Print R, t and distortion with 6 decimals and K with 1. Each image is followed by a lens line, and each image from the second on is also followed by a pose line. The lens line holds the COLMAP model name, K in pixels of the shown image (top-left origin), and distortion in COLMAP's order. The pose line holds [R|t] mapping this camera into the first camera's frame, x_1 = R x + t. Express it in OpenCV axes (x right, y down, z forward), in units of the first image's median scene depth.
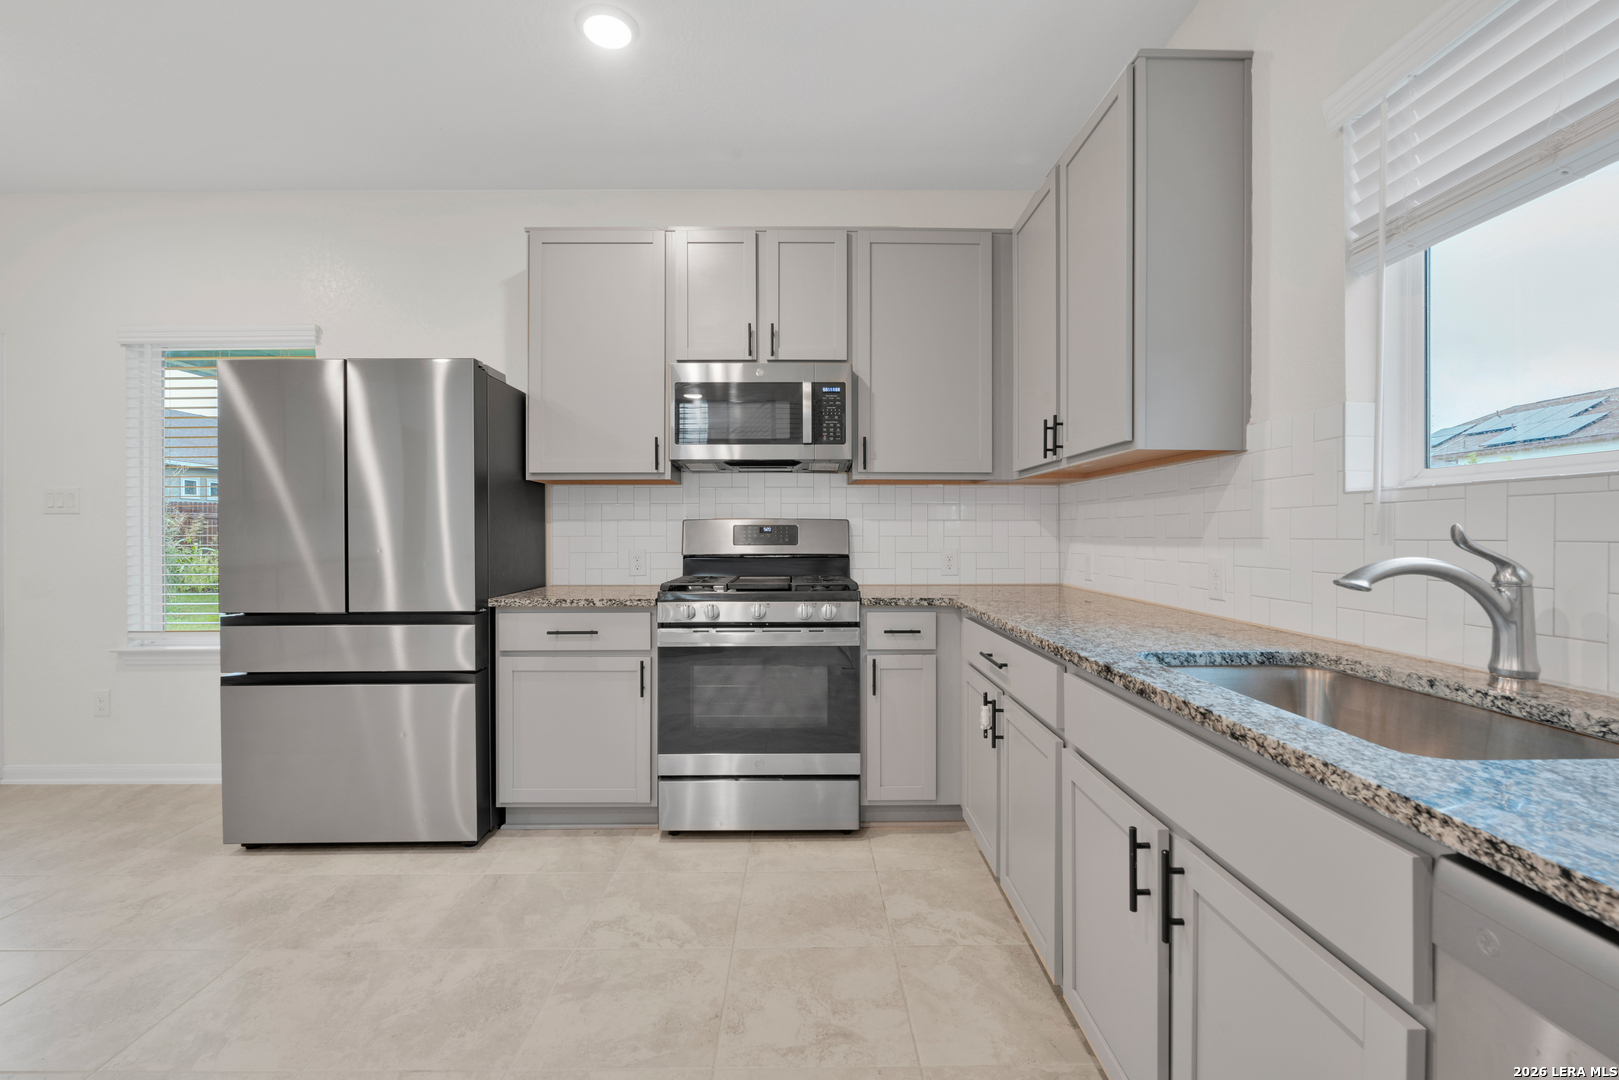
lens RADIAL K [[719.0, 0, 803.5], [0, 719.0, 536.9], [0, 0, 1]] dist [0.003923, -0.000406]
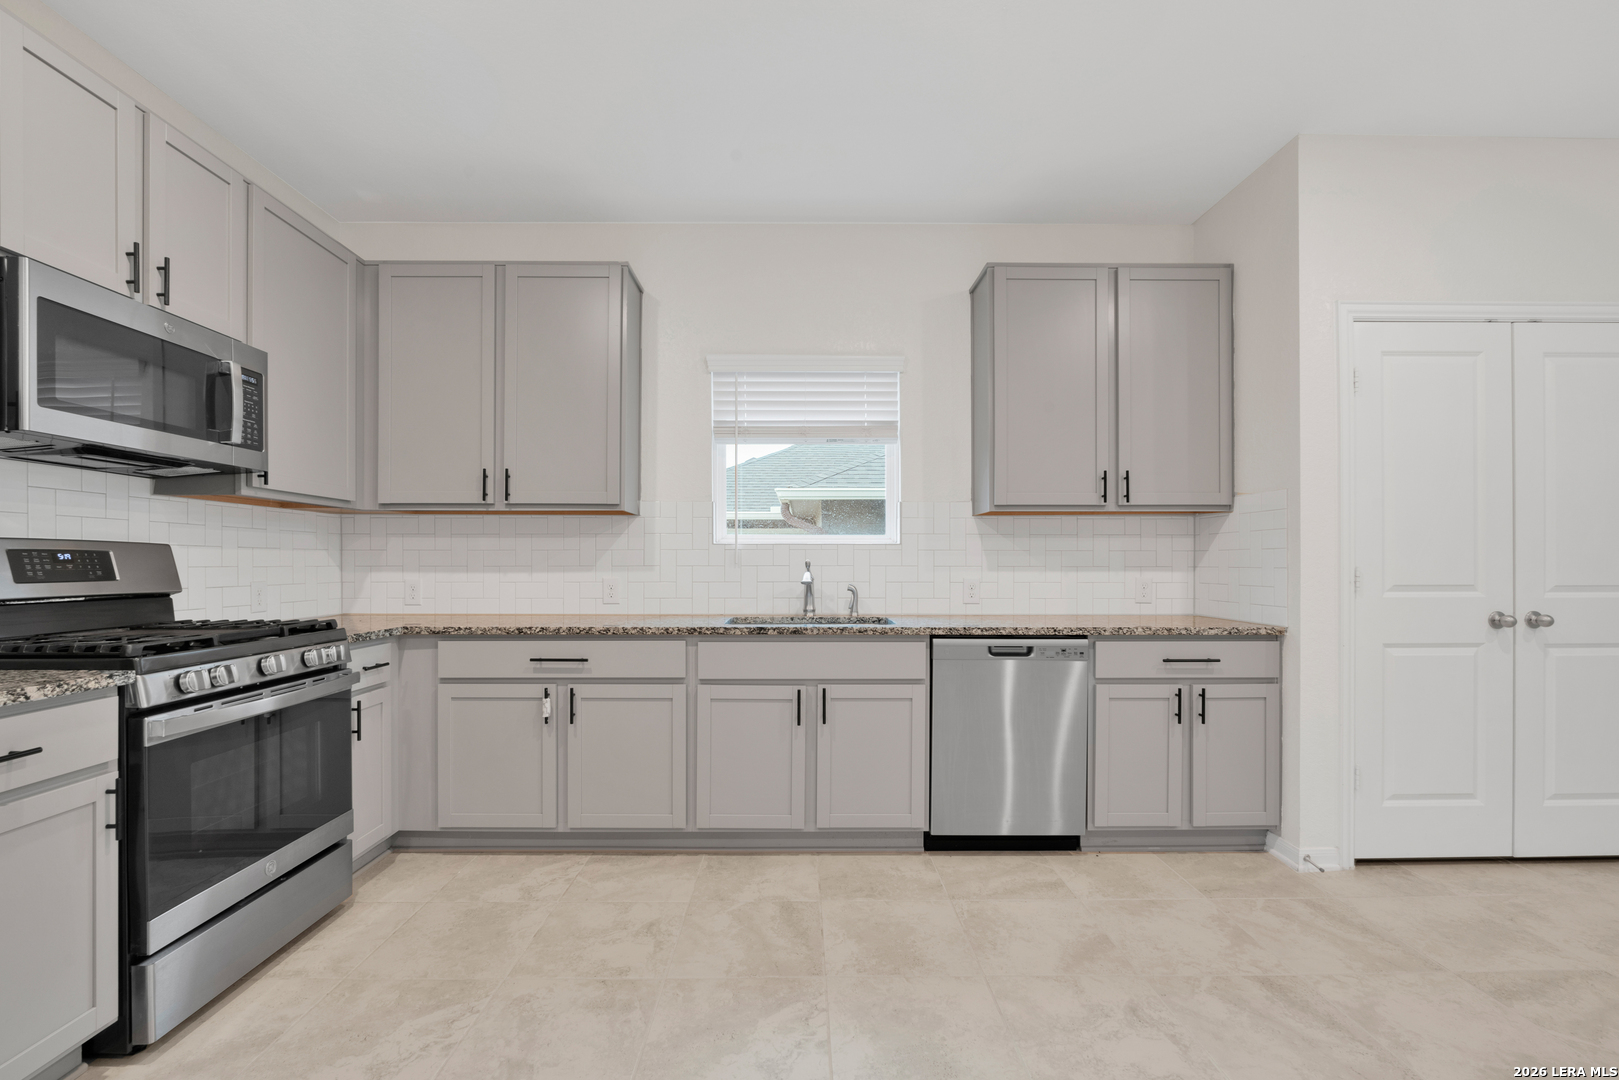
lens RADIAL K [[719.0, 0, 819.6], [0, 719.0, 563.7], [0, 0, 1]] dist [0.003923, -0.000406]
pose [[-0.019796, -0.002331, 0.999801, -1.002195], [0.005253, 0.999983, 0.002436, -0.004077], [-0.999790, 0.005300, -0.019783, 0.526513]]
